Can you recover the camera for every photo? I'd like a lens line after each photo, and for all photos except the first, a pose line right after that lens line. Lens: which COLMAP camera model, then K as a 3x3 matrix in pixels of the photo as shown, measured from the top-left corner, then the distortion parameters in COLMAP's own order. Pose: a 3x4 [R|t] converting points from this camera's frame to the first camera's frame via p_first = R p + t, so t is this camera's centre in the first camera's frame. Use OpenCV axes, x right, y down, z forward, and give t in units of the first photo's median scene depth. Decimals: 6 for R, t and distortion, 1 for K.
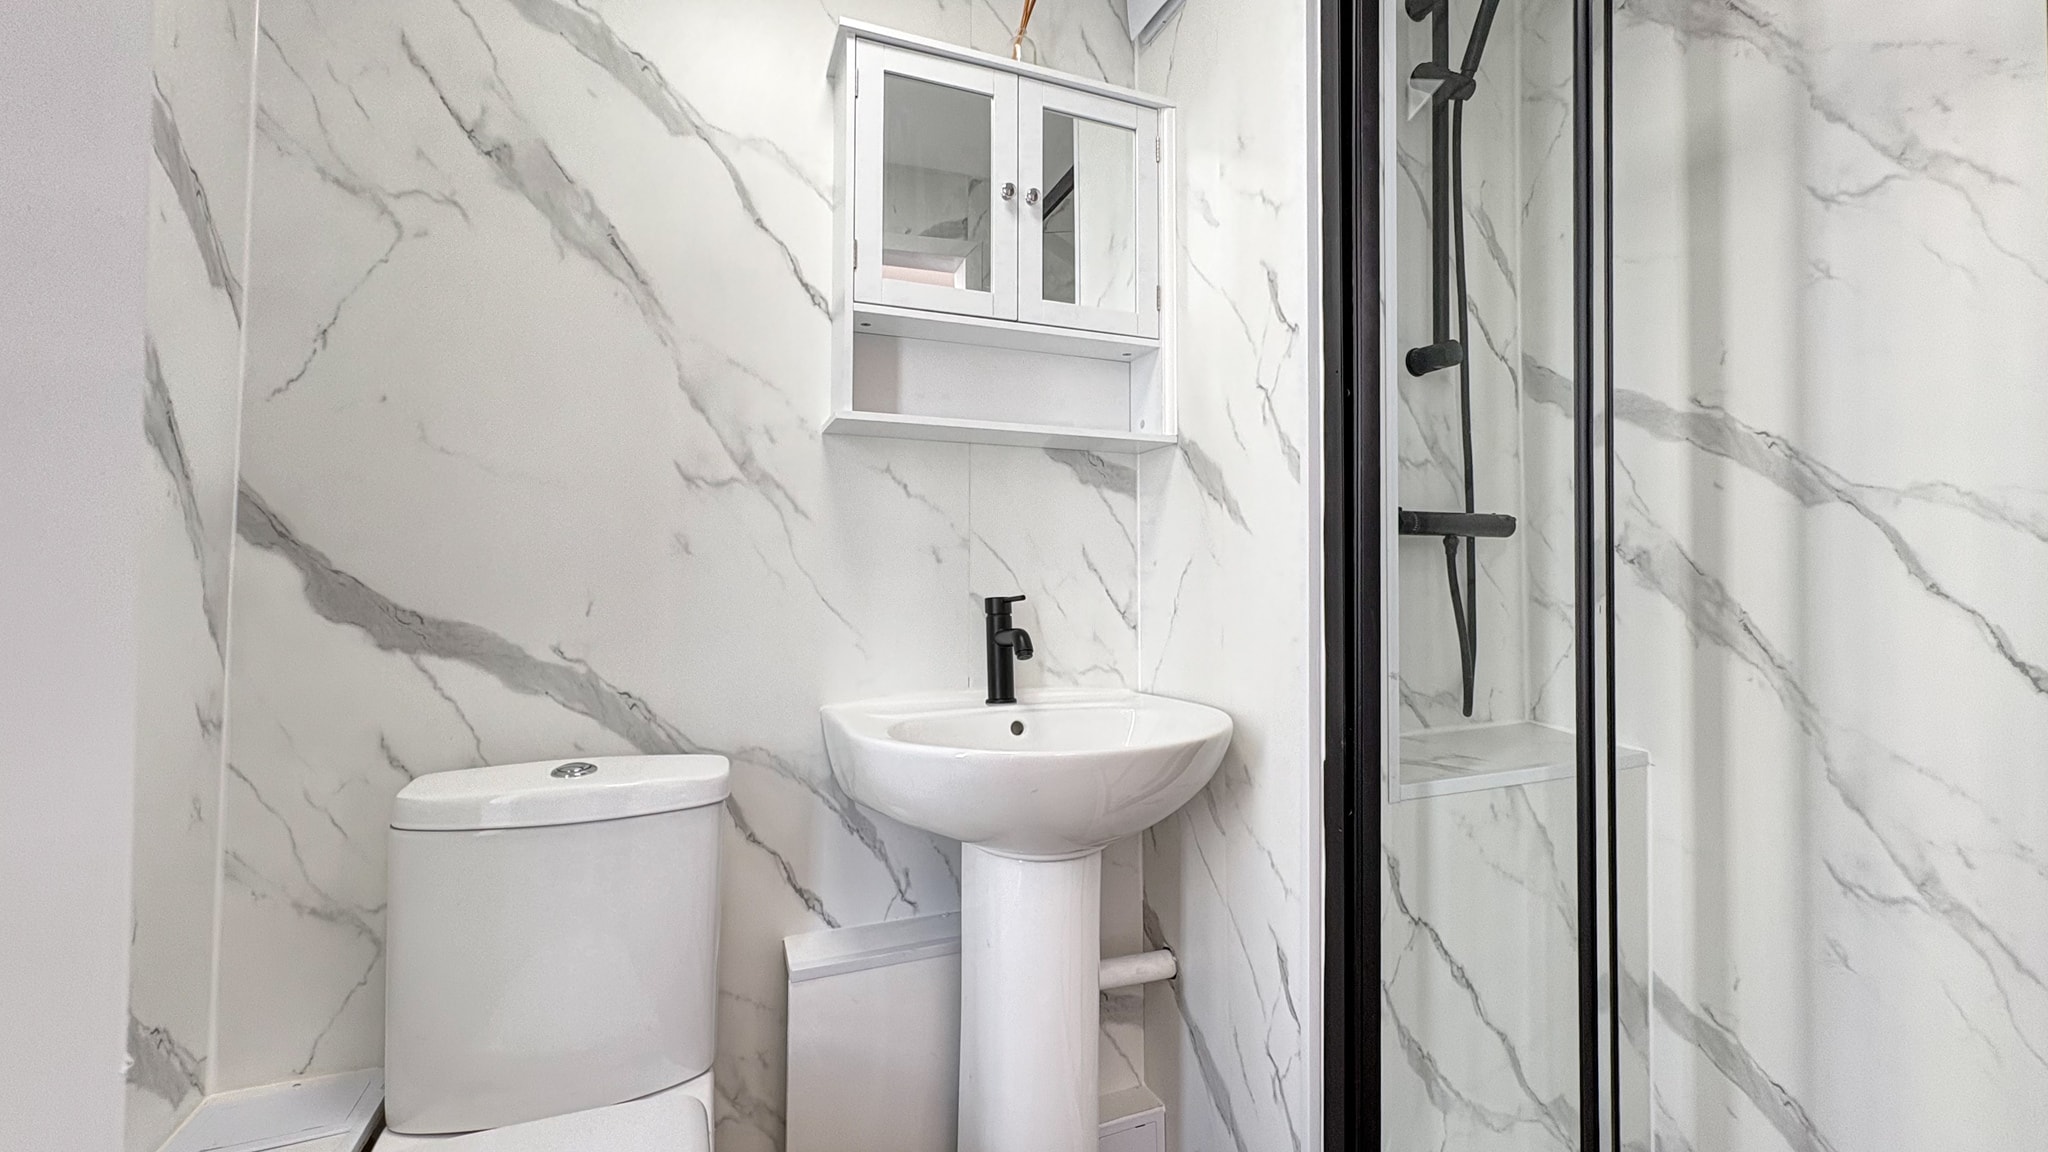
lens RADIAL K [[848.0, 0, 1025.9], [0, 848.0, 540.0], [0, 0, 1]] dist [0.001288, 0.000300]
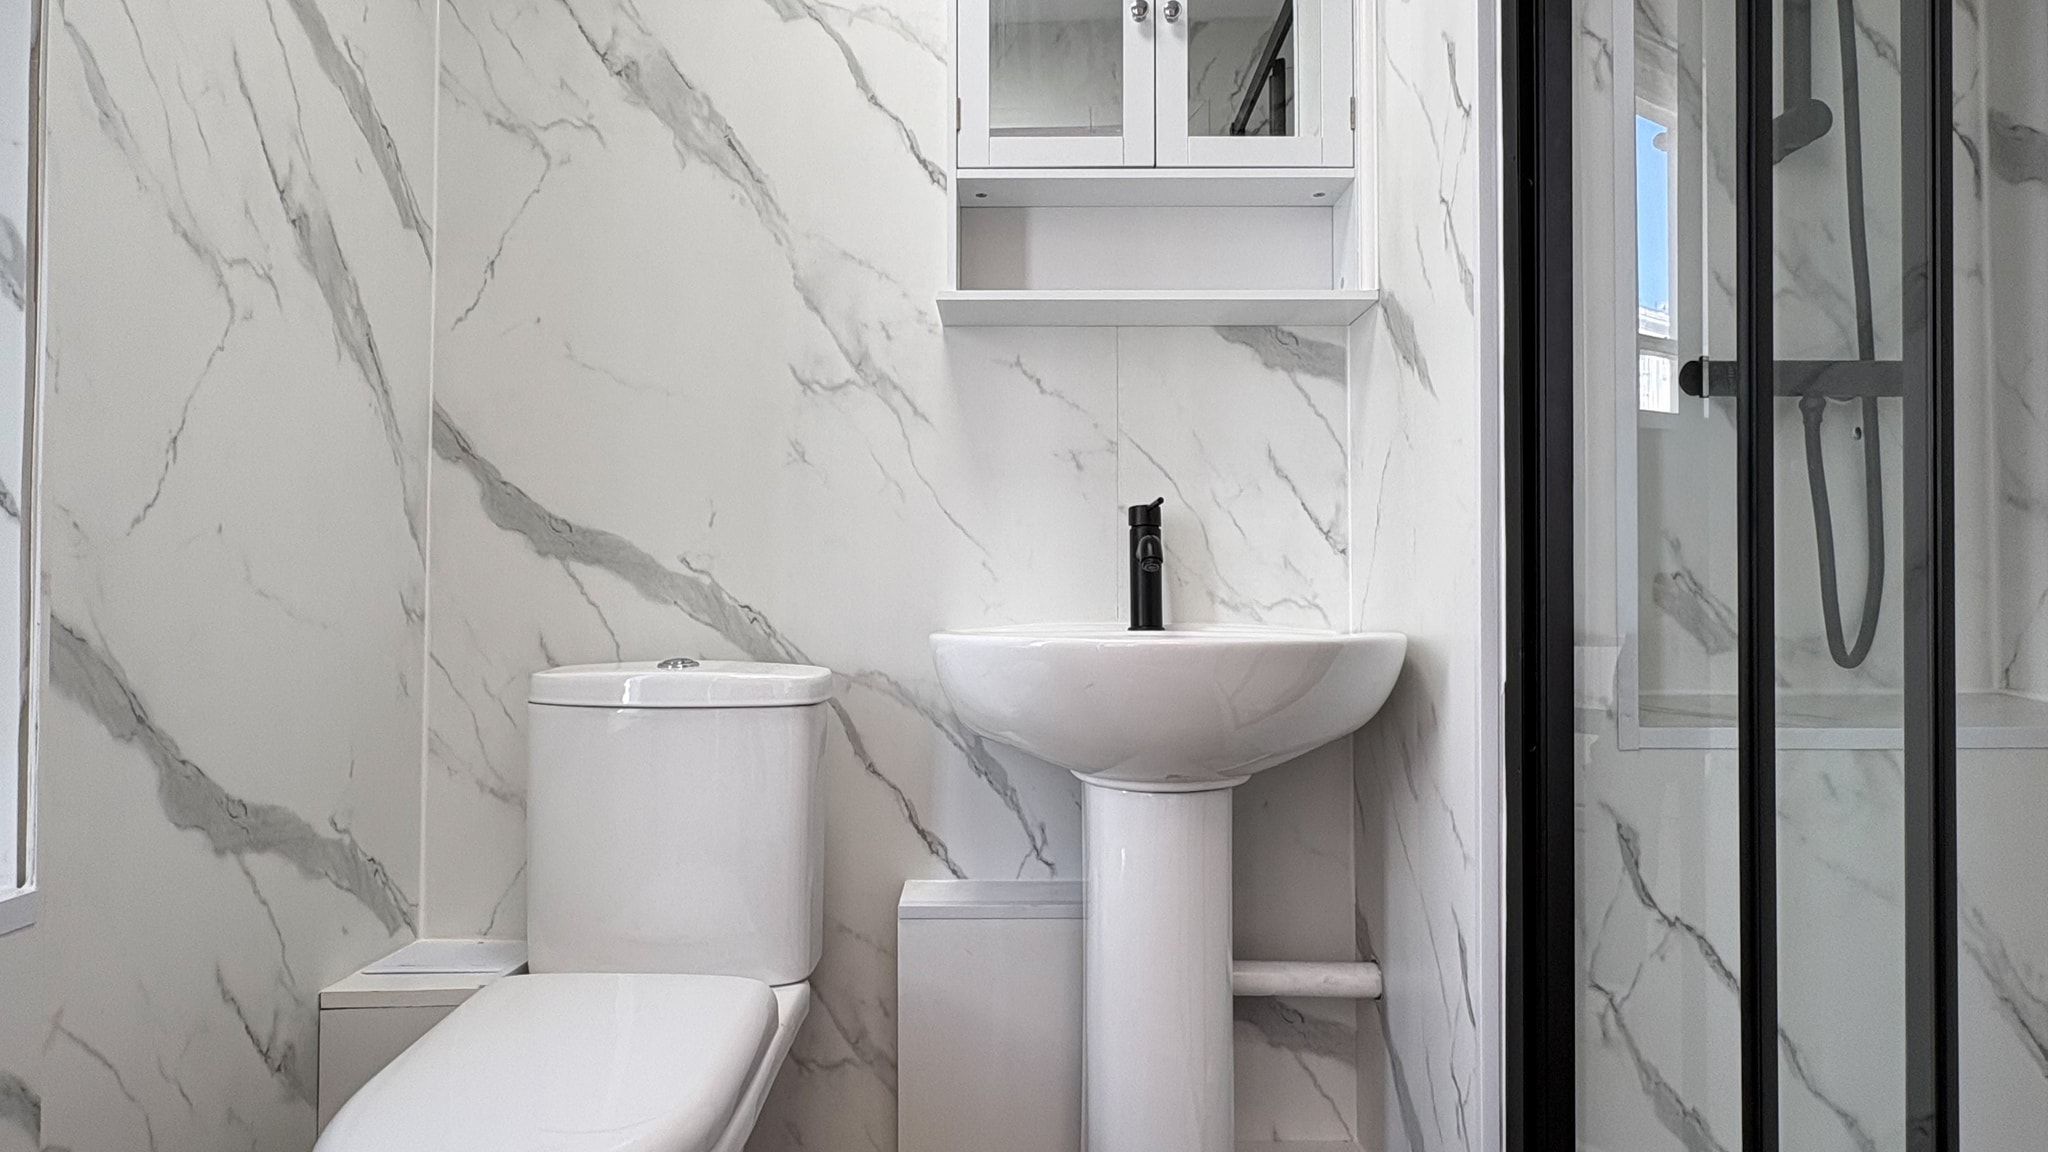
lens RADIAL K [[1145.4, 0, 1024.0], [0, 1145.4, 576.0], [0, 0, 1]] dist [0.000846, -0.000365]
pose [[0.922755, -0.012896, -0.385171, 0.309212], [0.016979, 0.999830, 0.007201, 0.134115], [0.385012, -0.013185, 0.922817, -0.082415]]
